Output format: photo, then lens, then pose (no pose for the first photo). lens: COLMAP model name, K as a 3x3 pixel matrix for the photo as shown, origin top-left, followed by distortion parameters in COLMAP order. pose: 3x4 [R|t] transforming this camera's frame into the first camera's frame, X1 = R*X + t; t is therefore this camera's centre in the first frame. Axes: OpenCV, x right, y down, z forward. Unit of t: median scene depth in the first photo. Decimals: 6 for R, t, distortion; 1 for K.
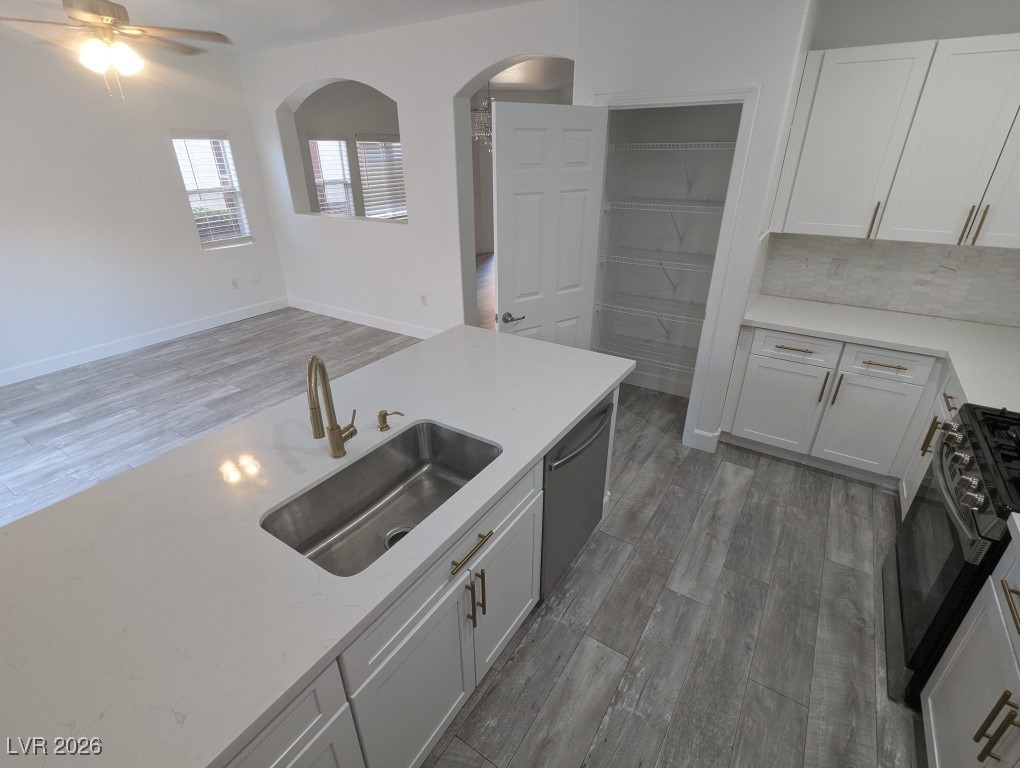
lens RADIAL K [[484.5, 0, 503.3], [0, 484.5, 387.5], [0, 0, 1]] dist [-0.001232, 0.000927]
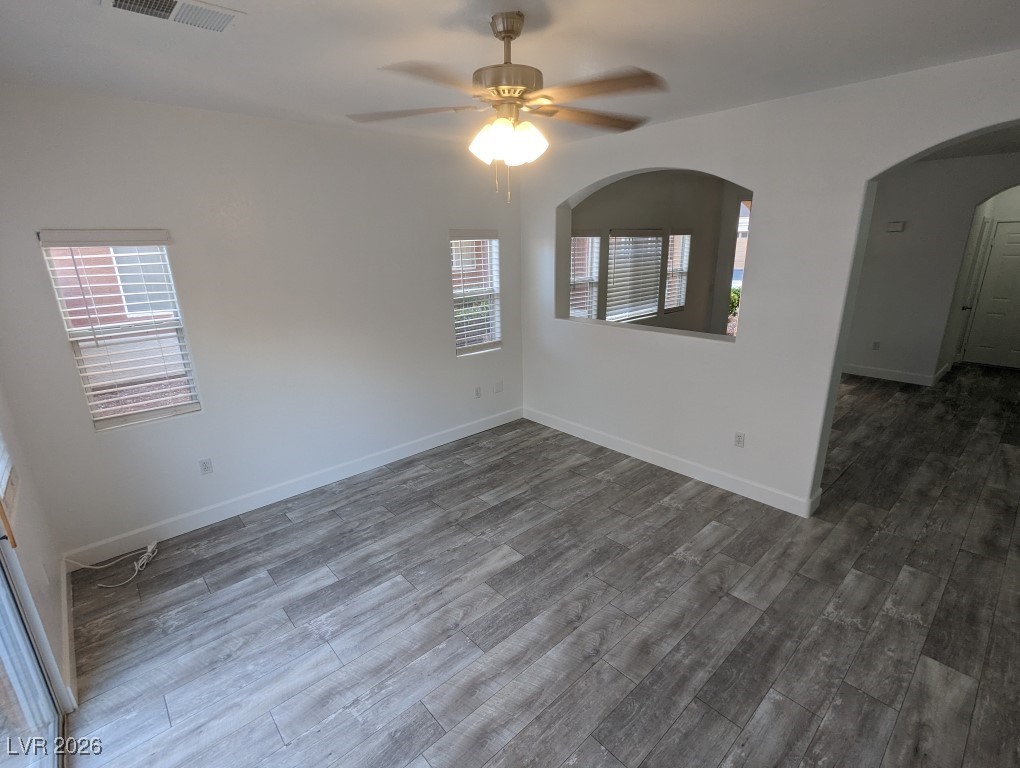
lens RADIAL K [[484.5, 0, 503.6], [0, 484.5, 387.6], [0, 0, 1]] dist [-0.001232, 0.000927]
pose [[0.964626, 0.062065, -0.256211, -0.338084], [-0.101675, 0.984287, -0.144366, -0.120986], [0.243225, 0.165310, 0.955779, 0.203247]]
